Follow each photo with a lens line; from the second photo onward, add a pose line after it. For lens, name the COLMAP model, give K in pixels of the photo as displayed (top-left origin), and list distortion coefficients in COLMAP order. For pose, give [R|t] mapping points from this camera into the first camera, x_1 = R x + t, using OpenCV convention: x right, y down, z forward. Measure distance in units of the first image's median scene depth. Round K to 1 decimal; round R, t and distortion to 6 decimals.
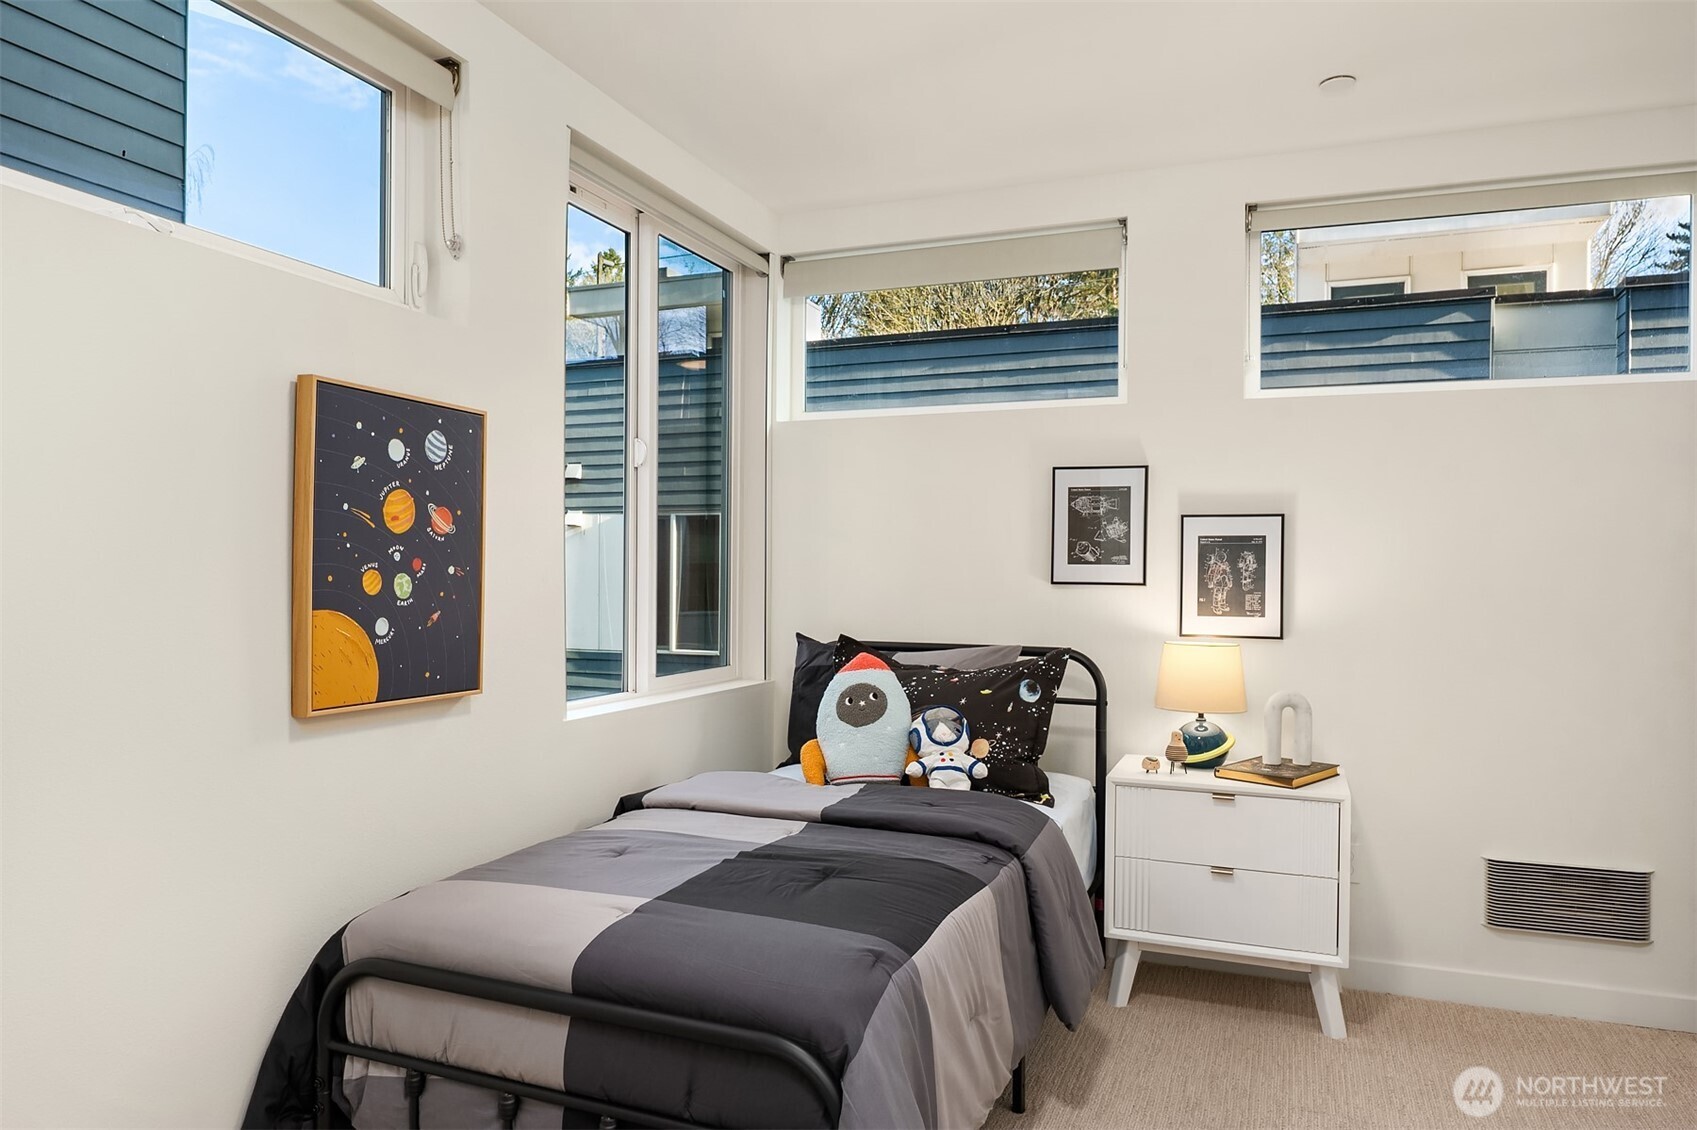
lens RADIAL K [[1111.5, 0, 845.8], [0, 1111.5, 568.9], [0, 0, 1]] dist [-0.001550, -0.001206]
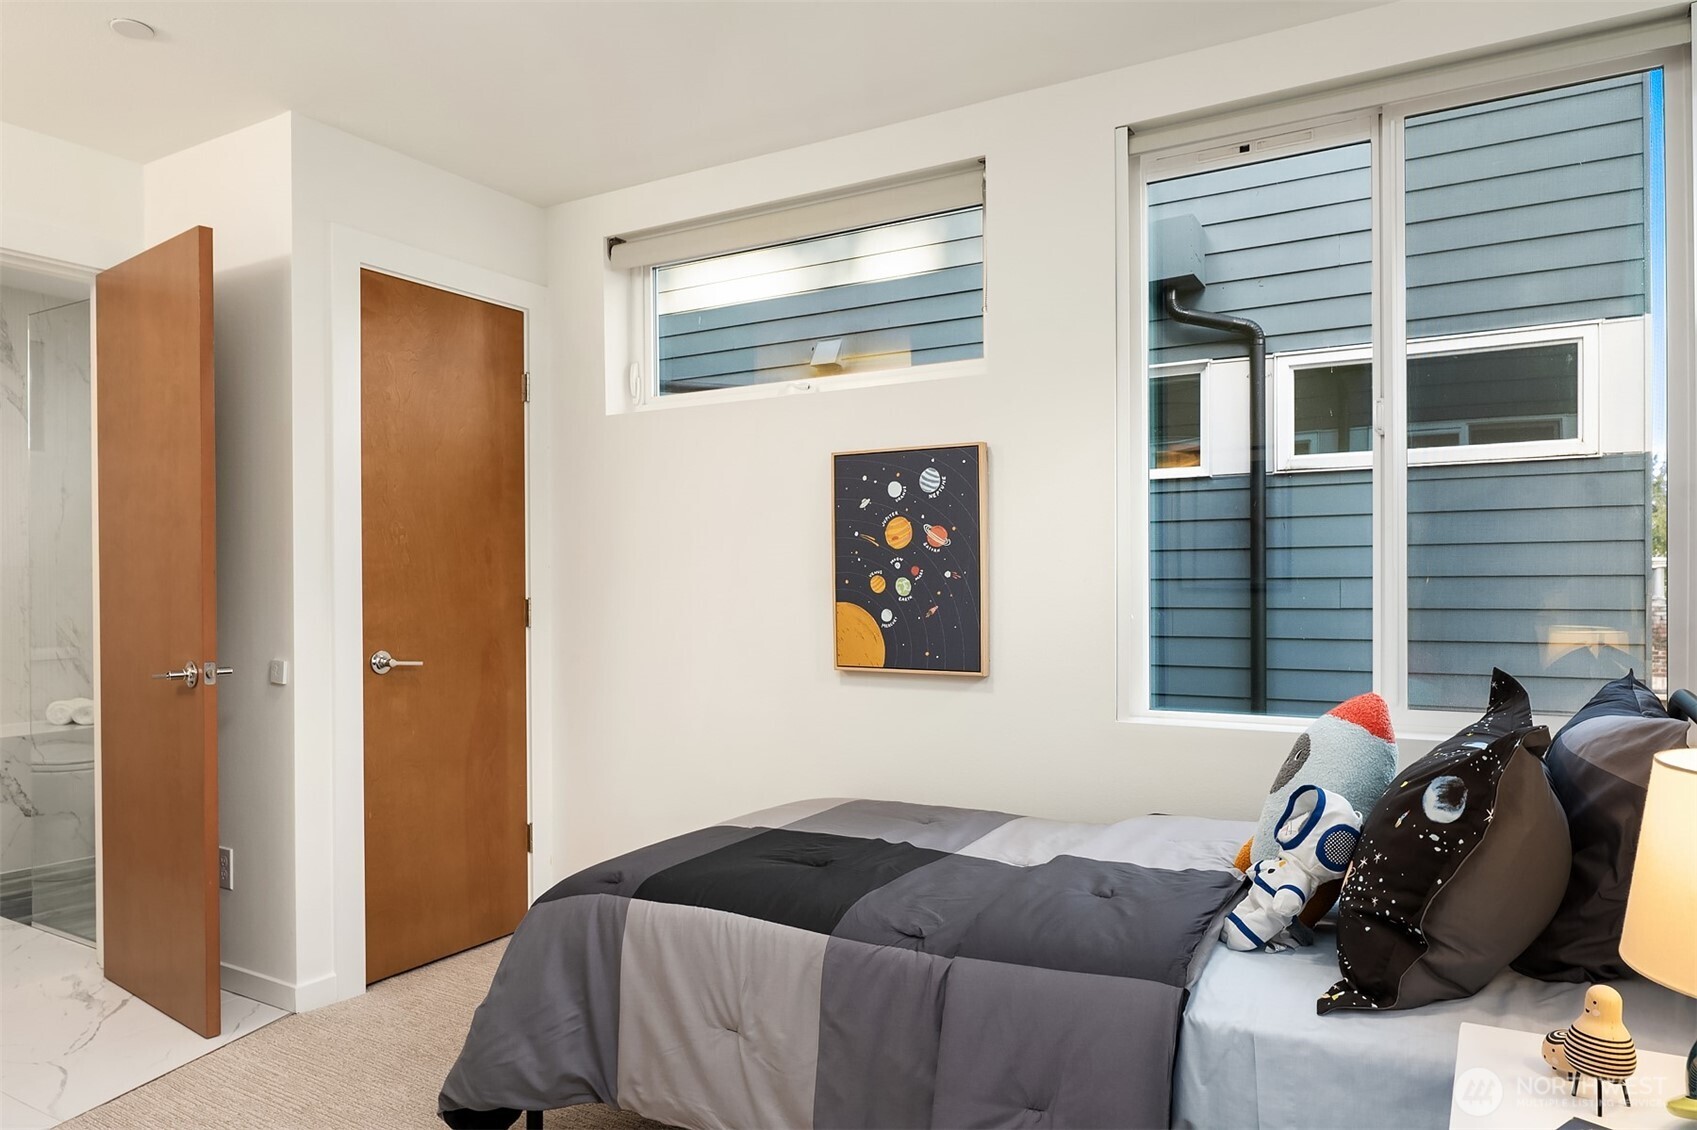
lens RADIAL K [[1111.5, 0, 847.8], [0, 1111.5, 576.5], [0, 0, 1]] dist [-0.001550, -0.001206]
pose [[-0.162950, -0.013530, -0.986542, 0.977670], [0.011579, 0.999811, -0.015625, 0.023540], [0.986566, -0.013969, -0.162762, 1.164329]]
